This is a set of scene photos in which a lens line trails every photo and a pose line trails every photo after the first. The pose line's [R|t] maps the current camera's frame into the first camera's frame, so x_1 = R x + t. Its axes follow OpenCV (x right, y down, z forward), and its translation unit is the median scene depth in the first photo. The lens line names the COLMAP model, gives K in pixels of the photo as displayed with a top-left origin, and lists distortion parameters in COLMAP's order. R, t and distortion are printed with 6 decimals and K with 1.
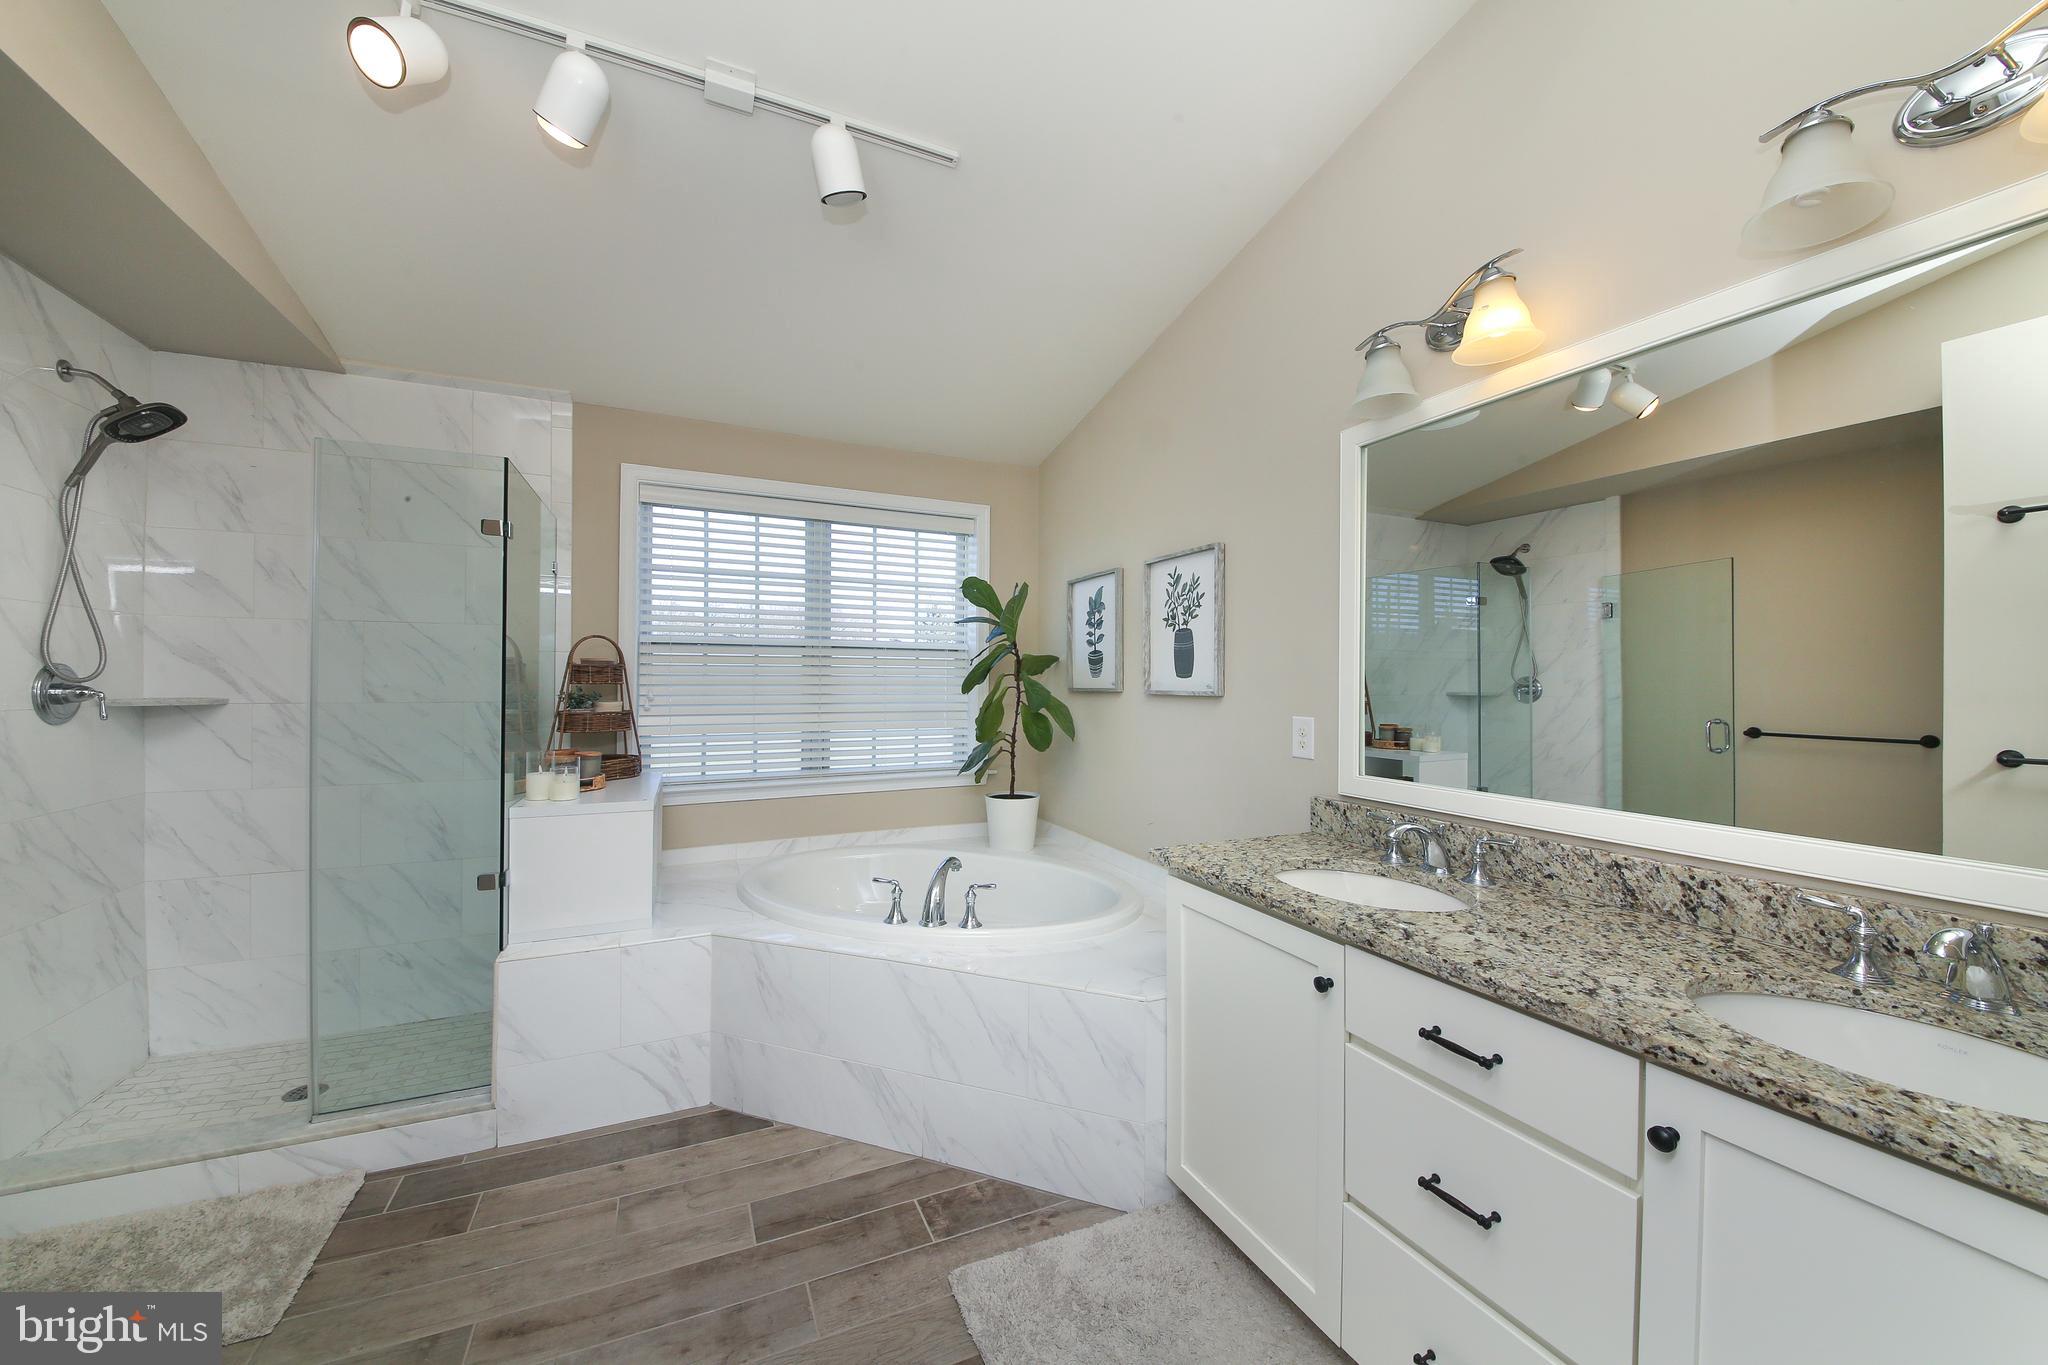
lens RADIAL K [[732.5, 0, 1020.1], [0, 732.5, 681.5], [0, 0, 1]] dist [-0.001773, -0.000868]
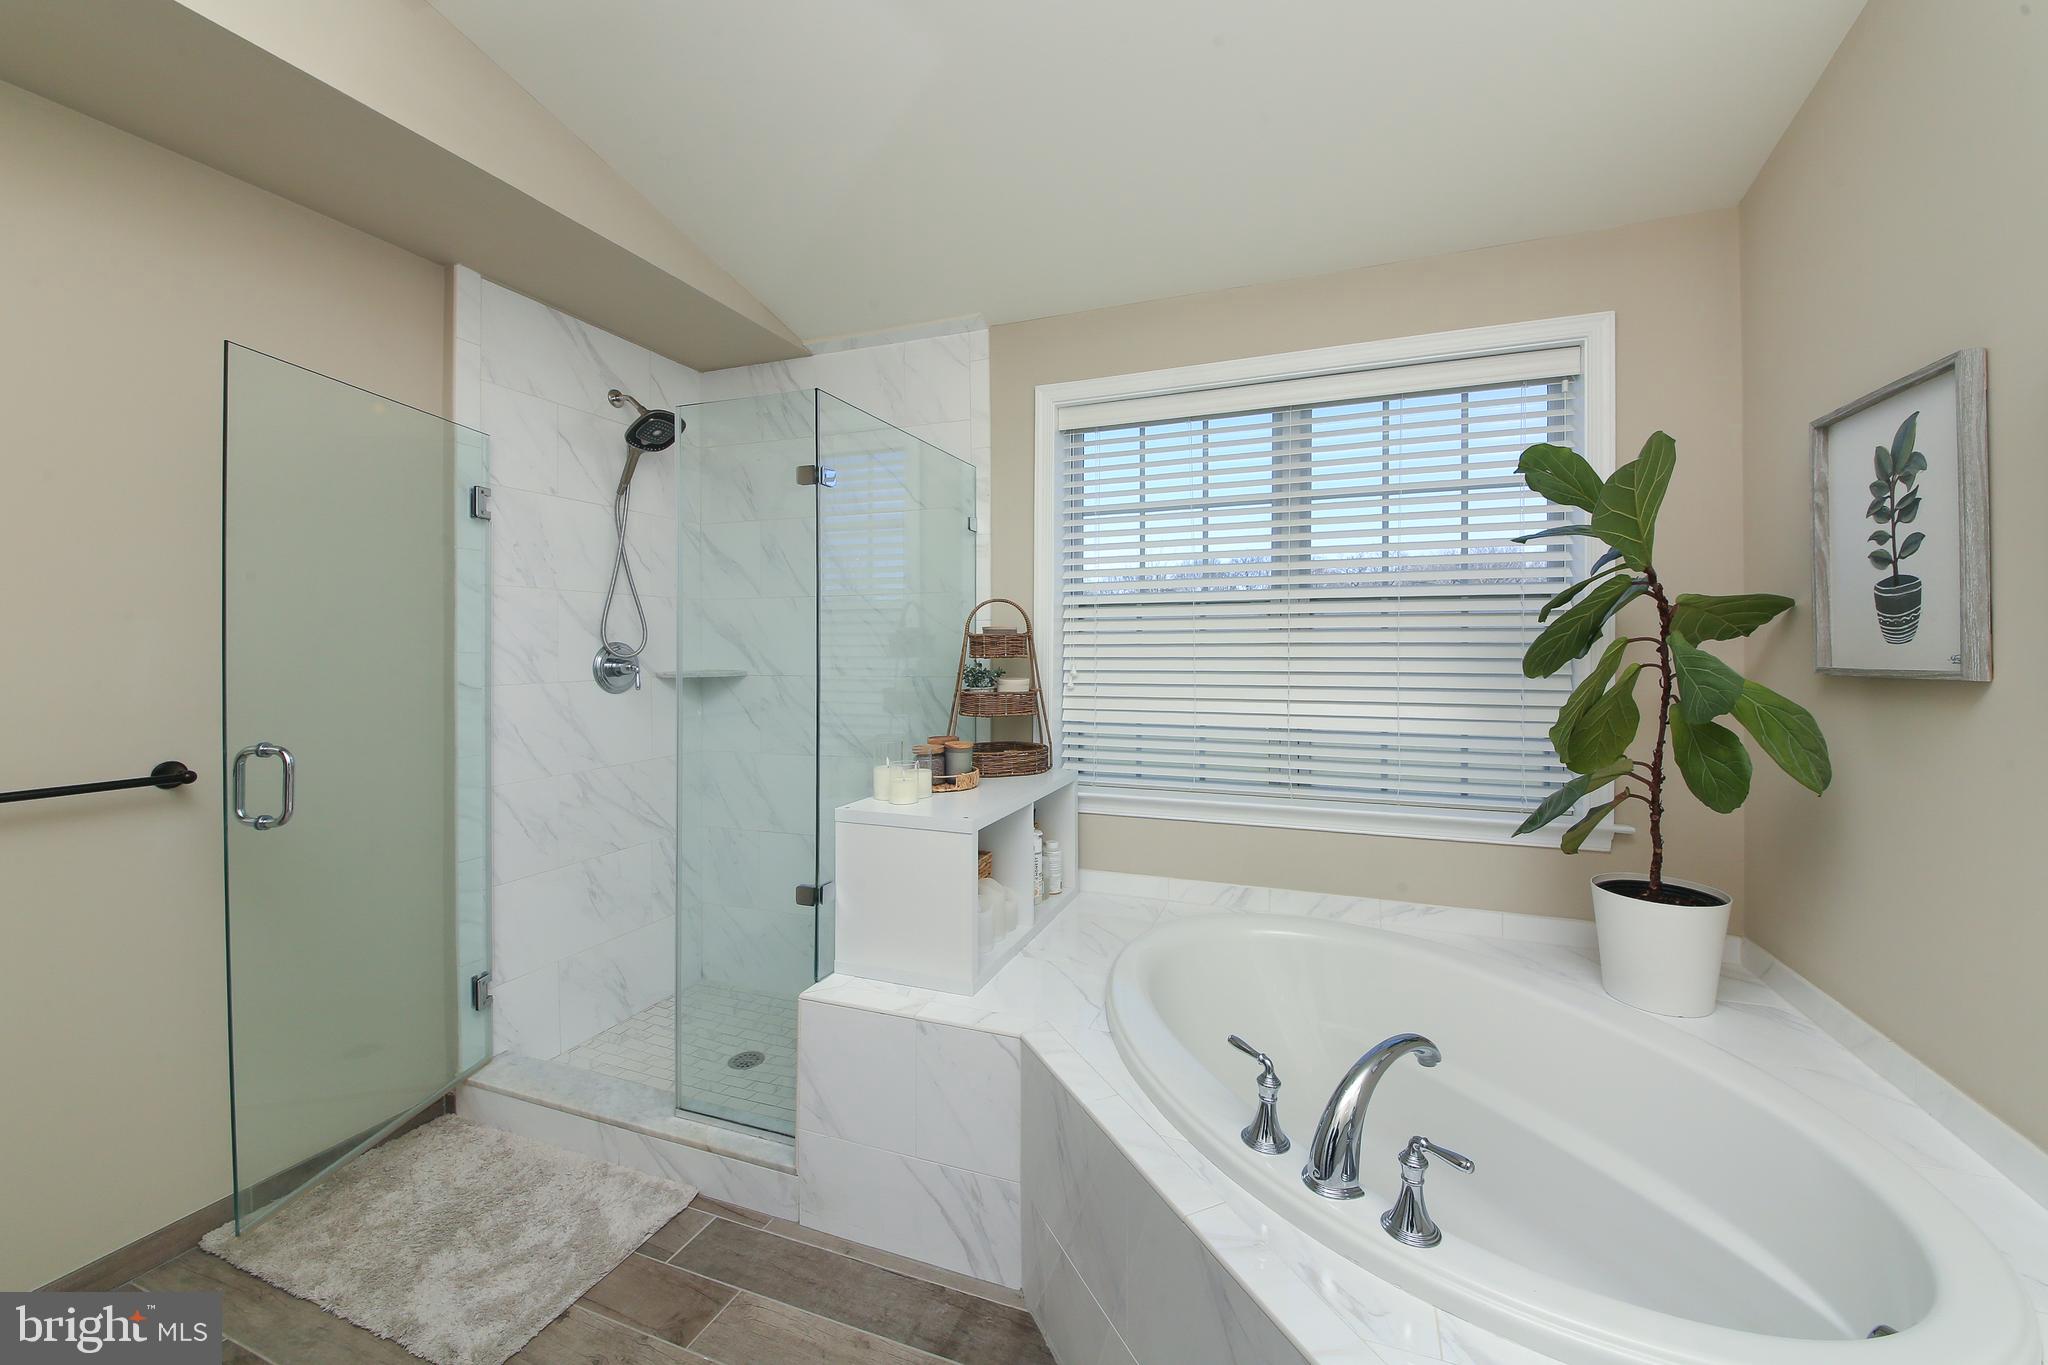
lens RADIAL K [[810.4, 0, 1030.4], [0, 810.4, 651.0], [0, 0, 1]] dist [-0.009521, -0.001932]
pose [[0.713259, -0.004214, -0.700888, 0.072732], [0.005785, 0.999983, -0.000125, -0.004198], [0.700877, -0.003966, 0.713271, 0.361429]]
